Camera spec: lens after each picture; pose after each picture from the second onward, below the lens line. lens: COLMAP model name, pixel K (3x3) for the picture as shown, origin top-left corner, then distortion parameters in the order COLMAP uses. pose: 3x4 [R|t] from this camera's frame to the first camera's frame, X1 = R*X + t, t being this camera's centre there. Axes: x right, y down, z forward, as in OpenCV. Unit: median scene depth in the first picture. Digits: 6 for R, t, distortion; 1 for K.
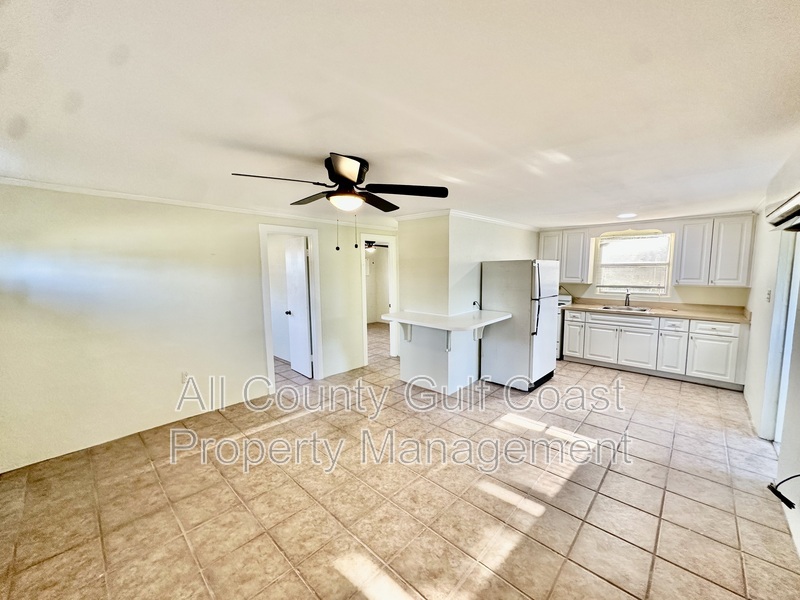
lens RADIAL K [[318.0, 0, 400.0], [0, 318.0, 300.0], [0, 0, 1]] dist [0.000355, -0.000174]
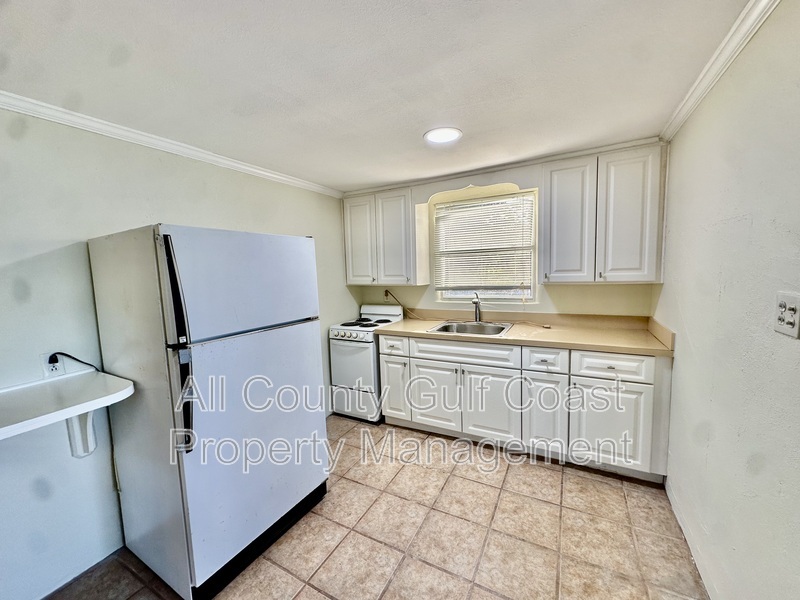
lens RADIAL K [[318.0, 0, 400.0], [0, 318.0, 300.0], [0, 0, 1]] dist [0.000355, -0.000174]
pose [[0.966356, -0.050679, 0.252167, 0.508219], [0.052828, 0.998602, -0.001758, -0.031357], [-0.251725, 0.015021, 0.967682, 0.557223]]
